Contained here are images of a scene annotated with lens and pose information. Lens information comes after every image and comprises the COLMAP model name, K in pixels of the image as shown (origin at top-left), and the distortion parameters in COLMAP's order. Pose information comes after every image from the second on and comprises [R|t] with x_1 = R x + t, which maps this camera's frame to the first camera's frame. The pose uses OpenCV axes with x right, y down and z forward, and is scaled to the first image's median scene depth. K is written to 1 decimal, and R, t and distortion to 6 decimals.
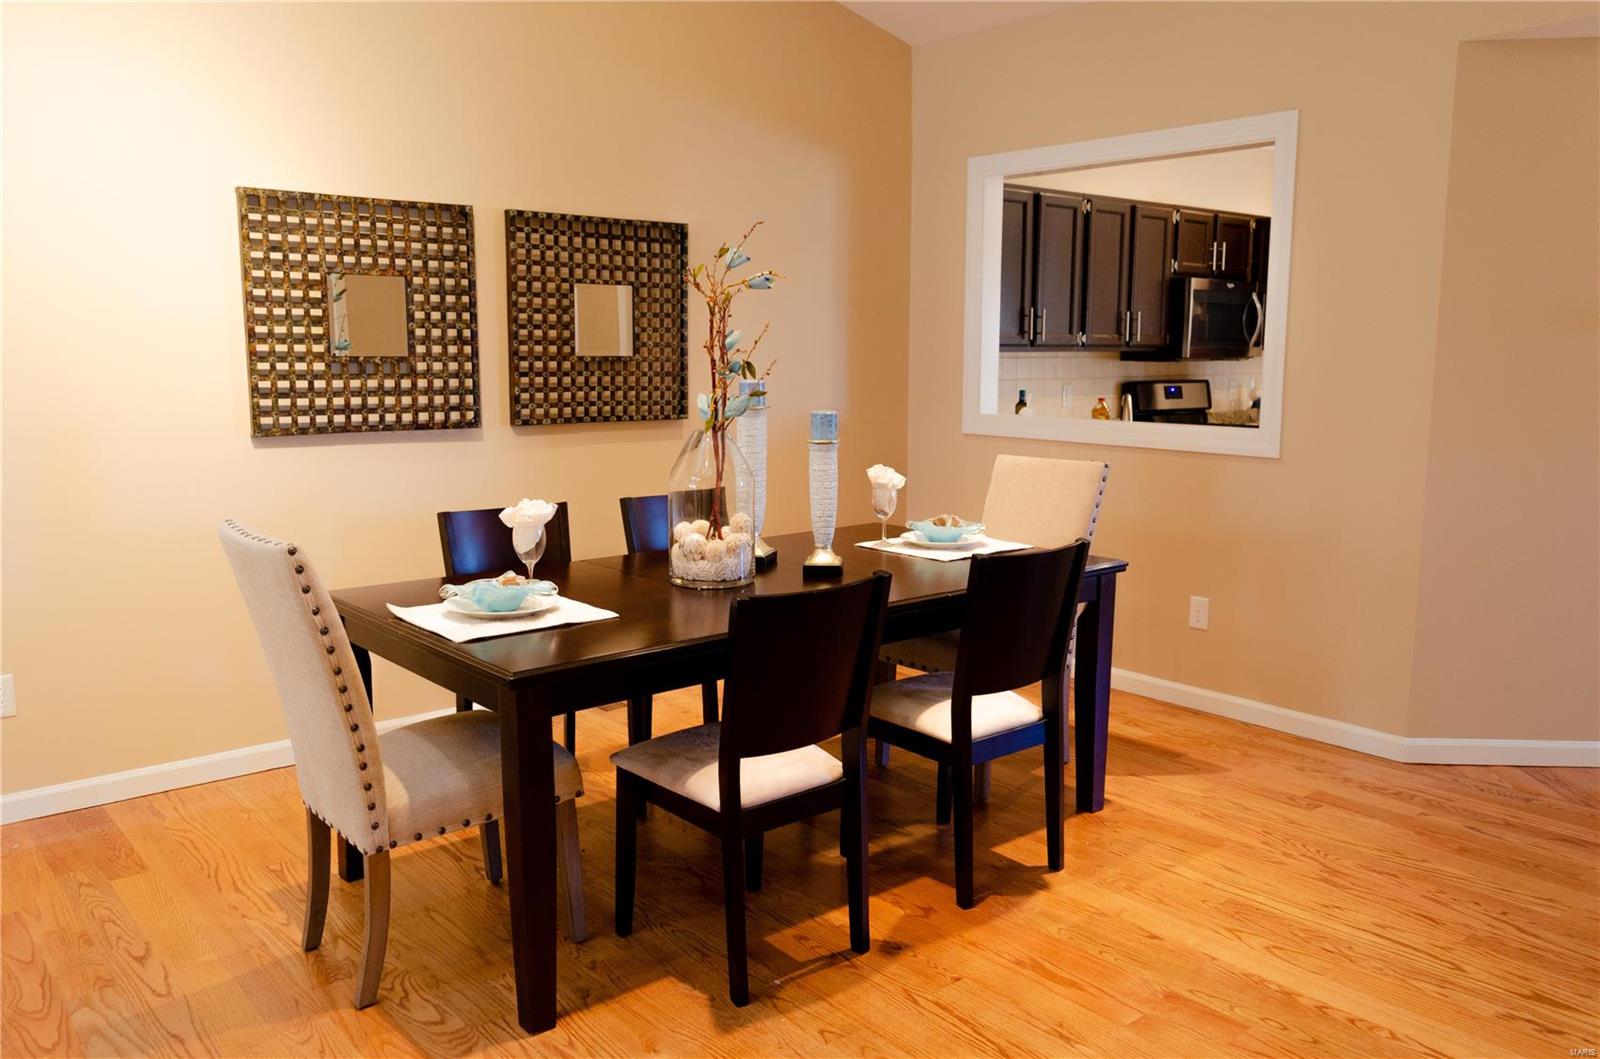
lens RADIAL K [[1281.4, 0, 800.0], [0, 1281.4, 529.5], [0, 0, 1]] dist [0.056768, -0.002449]
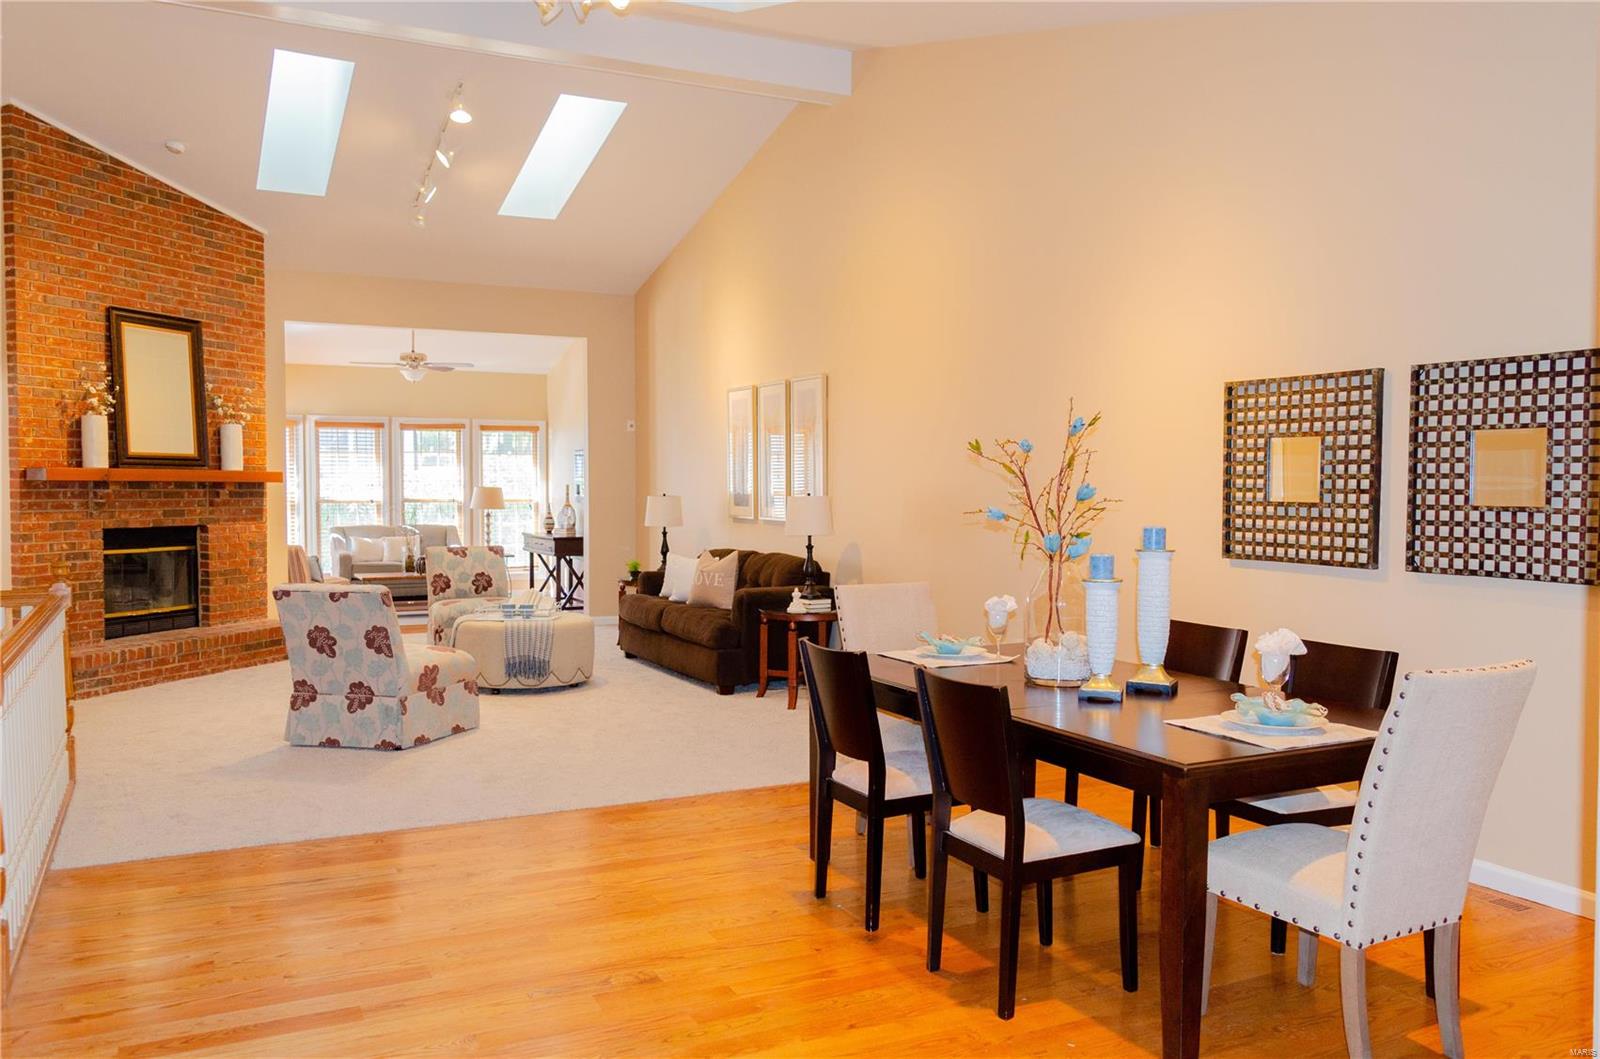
lens RADIAL K [[1281.4, 0, 800.0], [0, 1281.4, 529.5], [0, 0, 1]] dist [0.056768, -0.002449]
pose [[-0.261687, 0.028330, -0.964737, 0.953066], [-0.146774, 0.986775, 0.068790, -0.120730], [0.953927, 0.159600, -0.254068, 0.840539]]
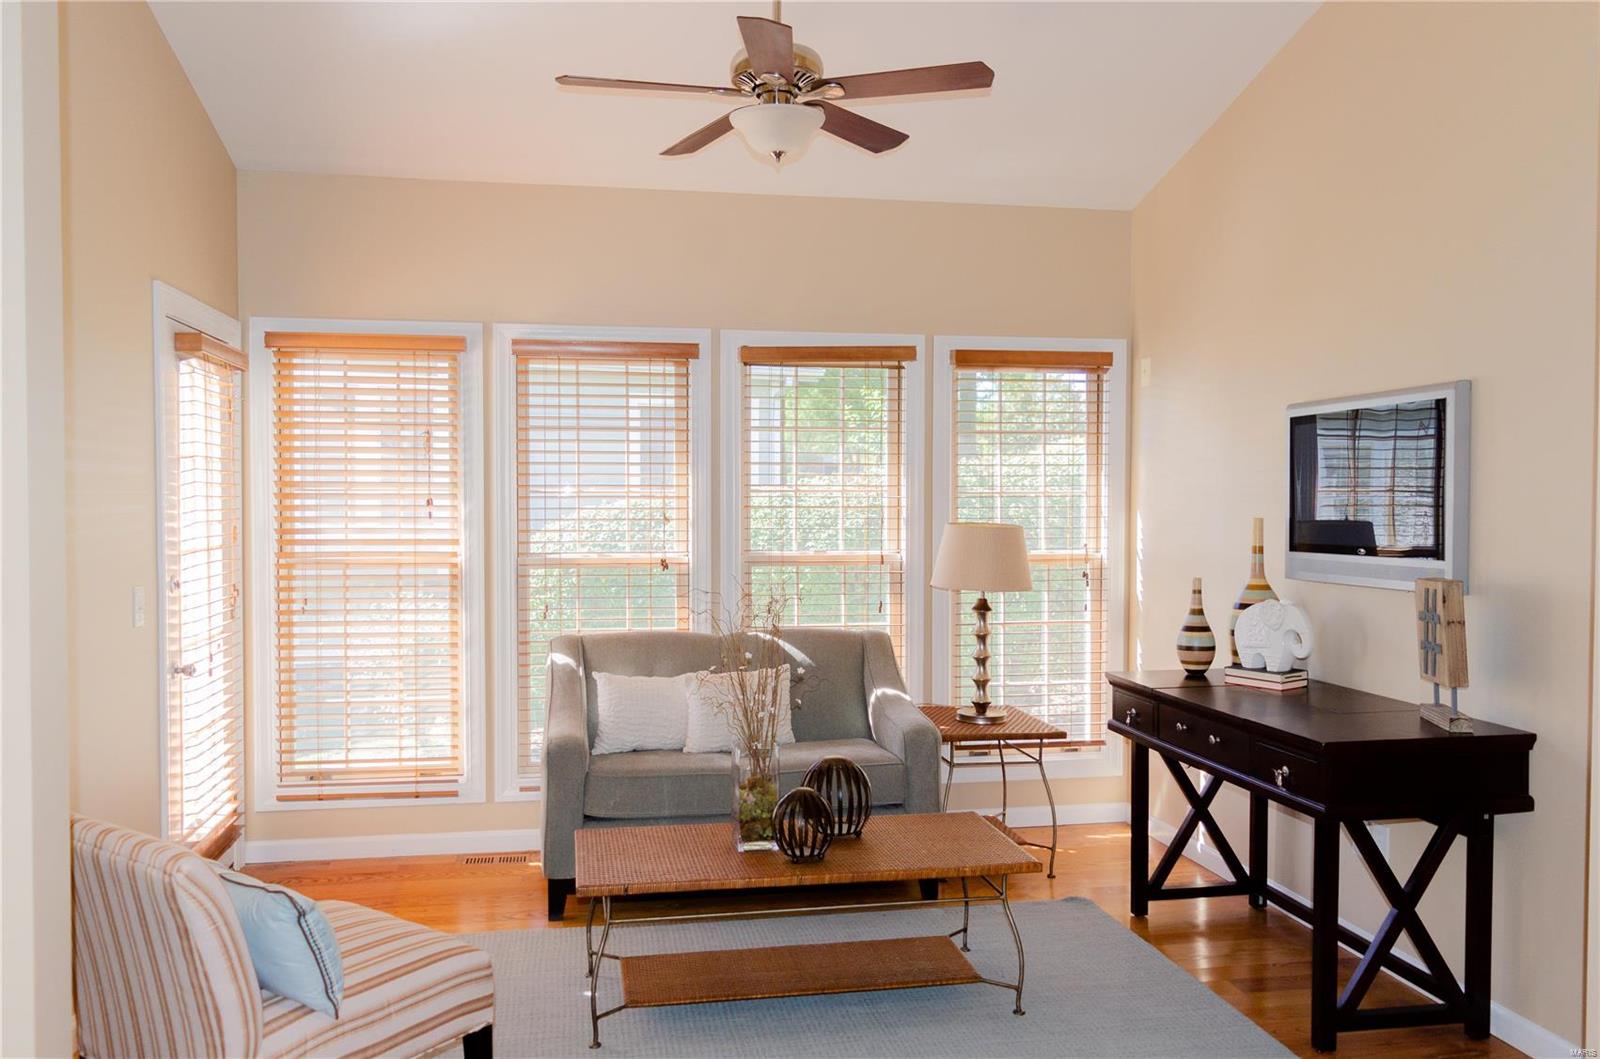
lens RADIAL K [[1281.4, 0, 800.0], [0, 1281.4, 529.5], [0, 0, 1]] dist [0.056768, -0.002449]
pose [[-0.509169, 0.005533, -0.860649, -1.145023], [-0.133390, 0.987389, 0.085262, 0.060634], [0.850267, 0.158214, -0.502010, -0.454957]]
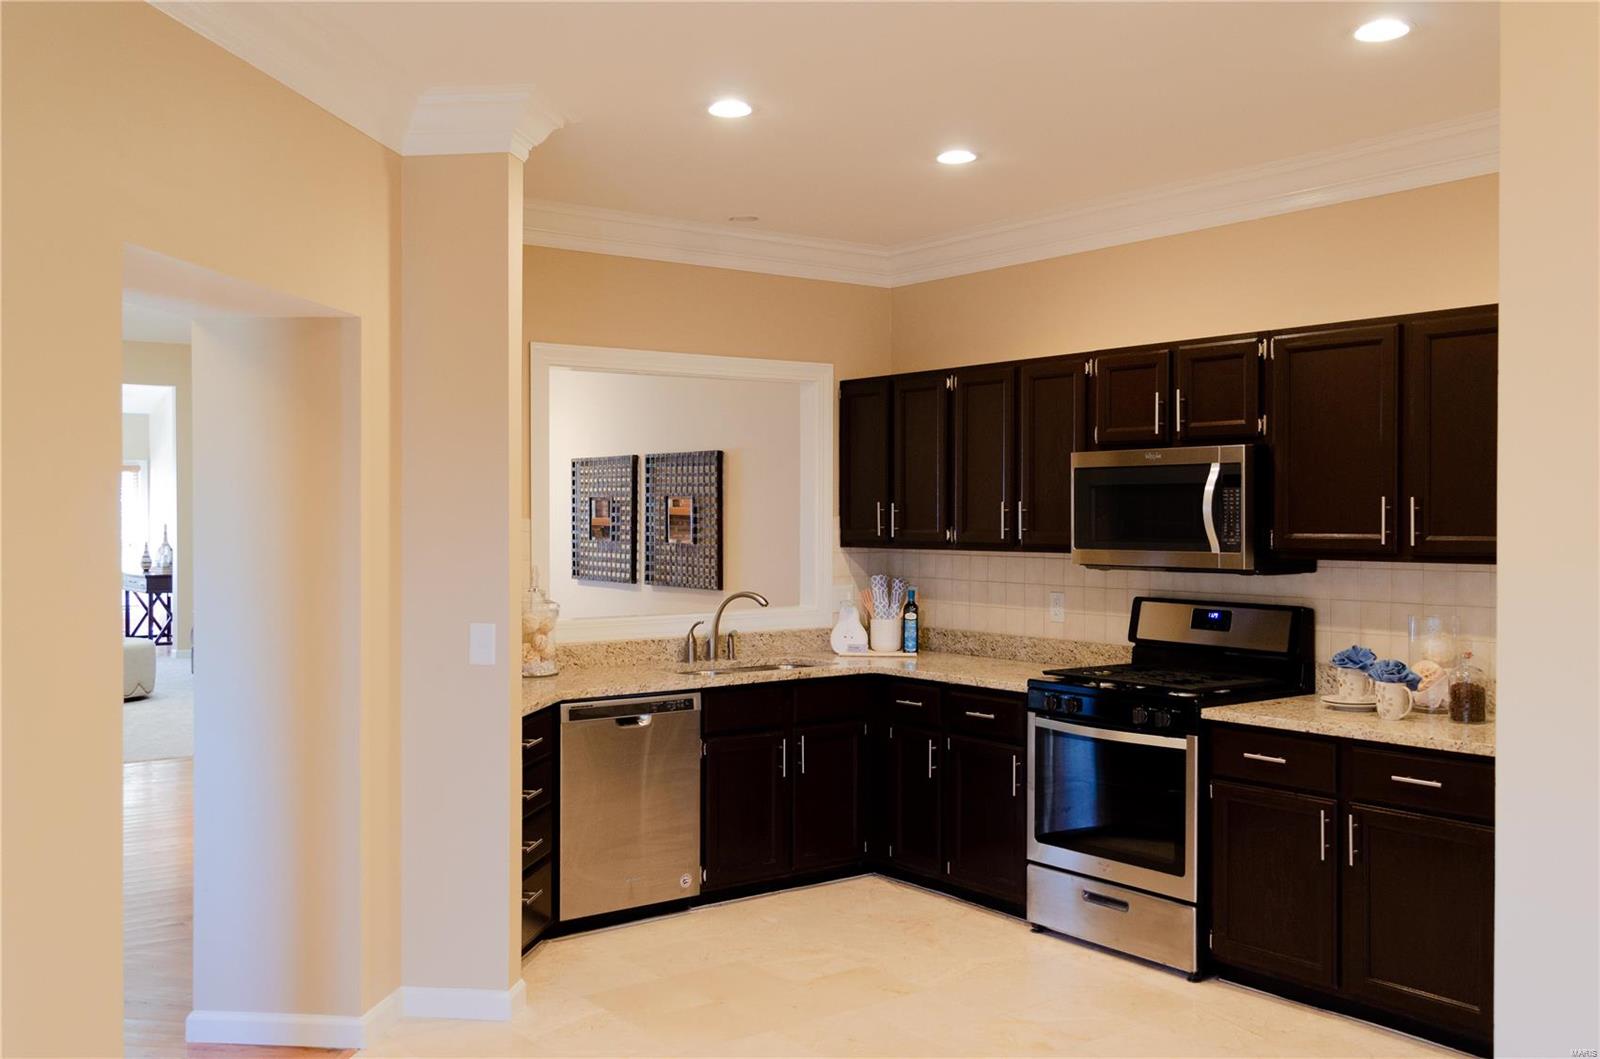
lens RADIAL K [[1507.3, 0, 800.0], [0, 1507.3, 529.5], [0, 0, 1]] dist [0.002692, 0.002750]
pose [[-0.086743, -0.000037, -0.996231, 1.755951], [-0.152274, 0.988250, 0.013222, -0.215450], [0.984524, 0.152847, -0.085729, 1.422005]]
